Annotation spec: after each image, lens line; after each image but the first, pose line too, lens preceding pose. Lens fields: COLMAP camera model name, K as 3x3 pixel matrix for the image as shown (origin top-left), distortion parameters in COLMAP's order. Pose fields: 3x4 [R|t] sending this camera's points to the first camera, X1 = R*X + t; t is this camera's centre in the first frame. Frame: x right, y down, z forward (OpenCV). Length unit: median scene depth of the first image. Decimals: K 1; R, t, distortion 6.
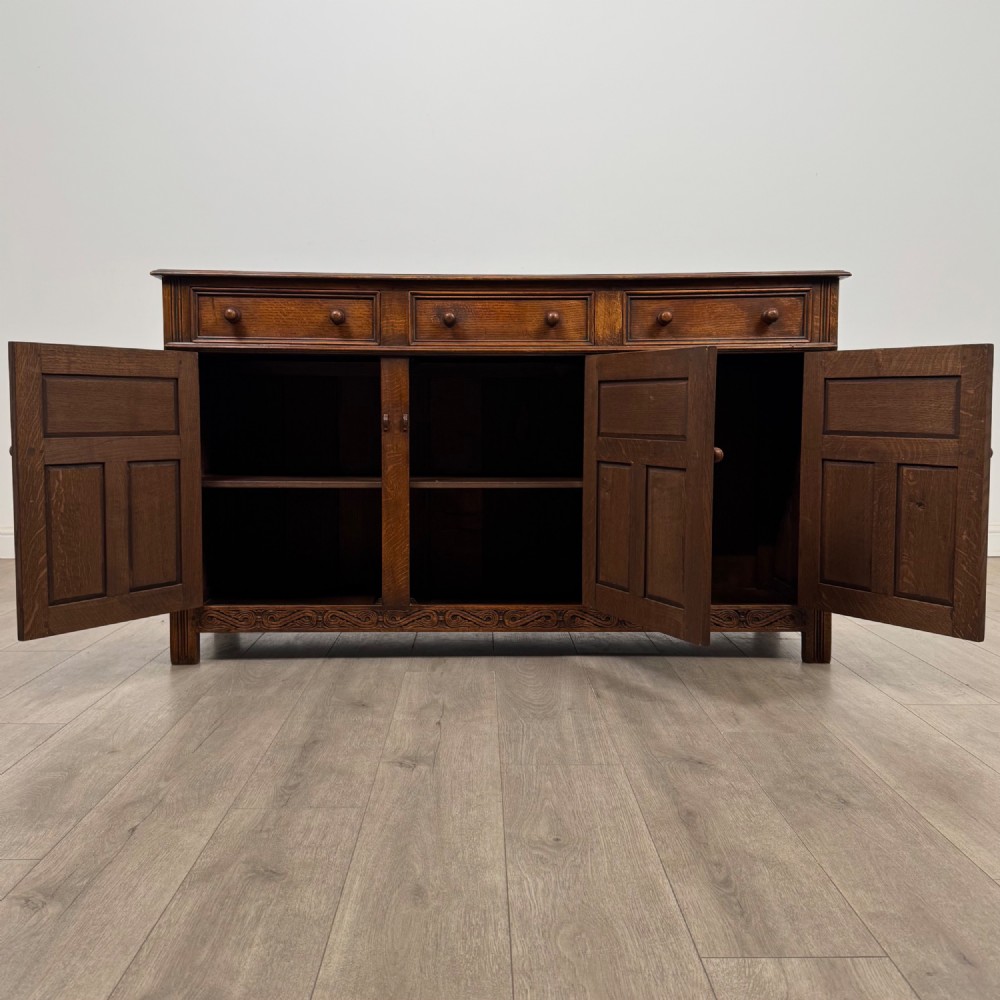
lens RADIAL K [[1022.0, 0, 466.4], [0, 1022.0, 495.6], [0, 0, 1]] dist [0.098688, -0.023692]
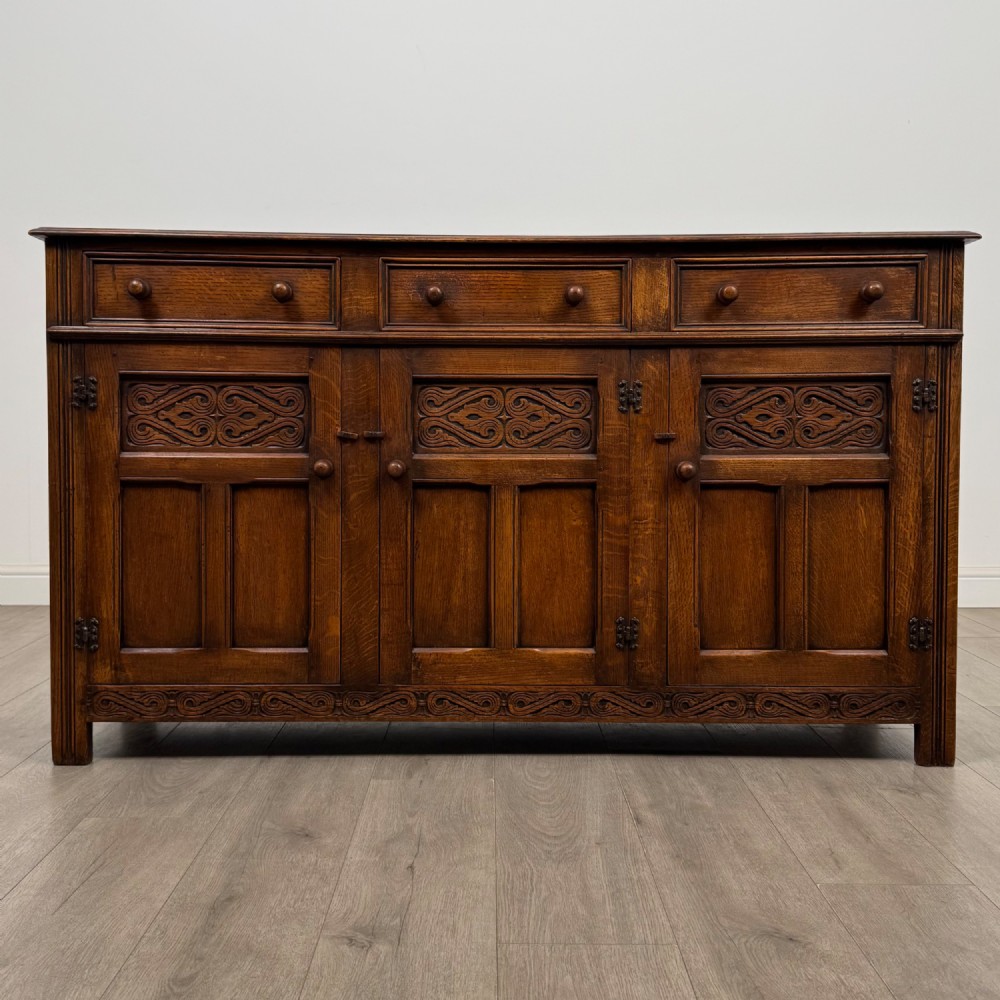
lens RADIAL K [[1162.0, 0, 472.7], [0, 1162.0, 481.2], [0, 0, 1]] dist [0.135289, -0.215625]
pose [[0.999986, 0.003412, -0.003974, 0.014765], [-0.003516, 0.999646, -0.026362, -0.016726], [0.003883, 0.026376, 0.999645, 0.166426]]
